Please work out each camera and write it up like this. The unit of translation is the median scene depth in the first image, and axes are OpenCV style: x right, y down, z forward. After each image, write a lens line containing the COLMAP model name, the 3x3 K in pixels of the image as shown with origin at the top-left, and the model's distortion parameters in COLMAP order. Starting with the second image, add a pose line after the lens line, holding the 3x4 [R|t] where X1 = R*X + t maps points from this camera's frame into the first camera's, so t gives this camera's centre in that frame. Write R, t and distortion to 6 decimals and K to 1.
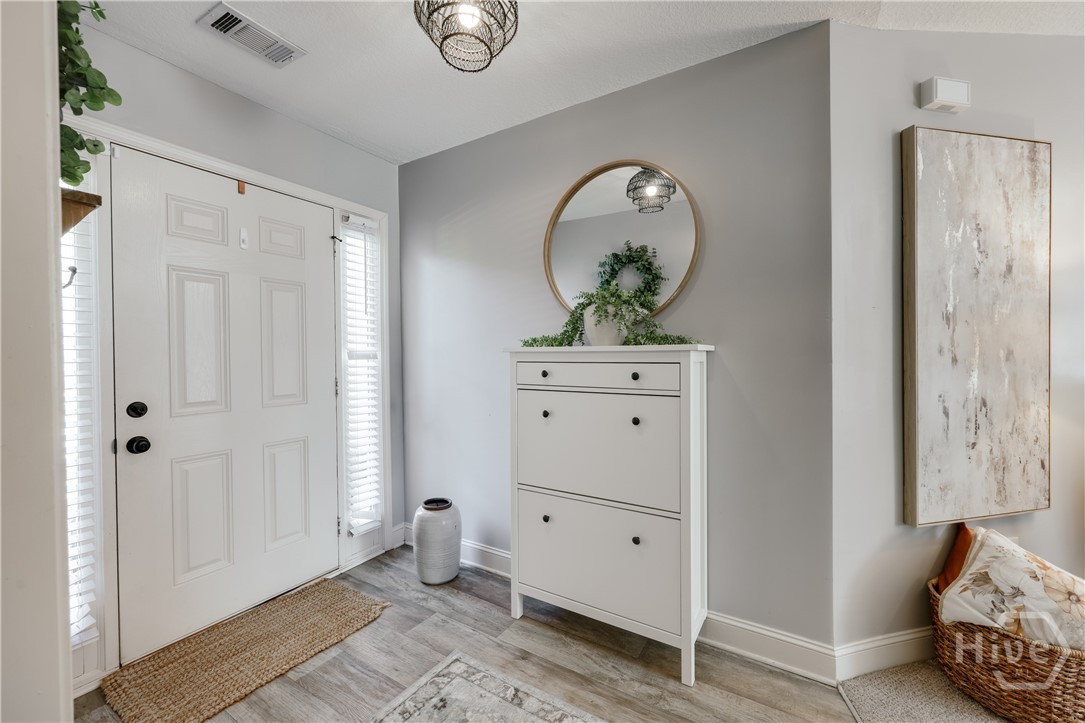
lens RADIAL K [[445.7, 0, 541.3], [0, 445.7, 359.5], [0, 0, 1]] dist [0.000353, 0.000079]
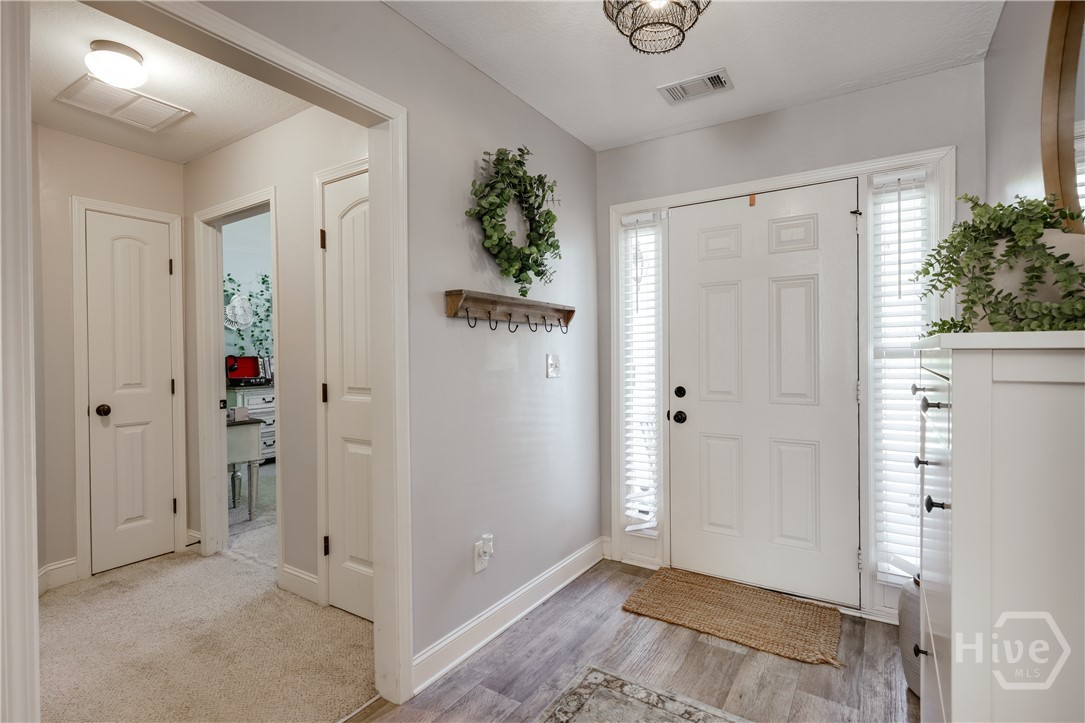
lens RADIAL K [[523.0, 0, 533.9], [0, 523.0, 360.5], [0, 0, 1]] dist [0.000244, -0.000254]
pose [[-0.043060, 0.023405, -0.998798, 0.689420], [-0.003408, 0.999716, 0.023574, -0.021517], [0.999067, 0.004419, -0.042968, 0.559212]]
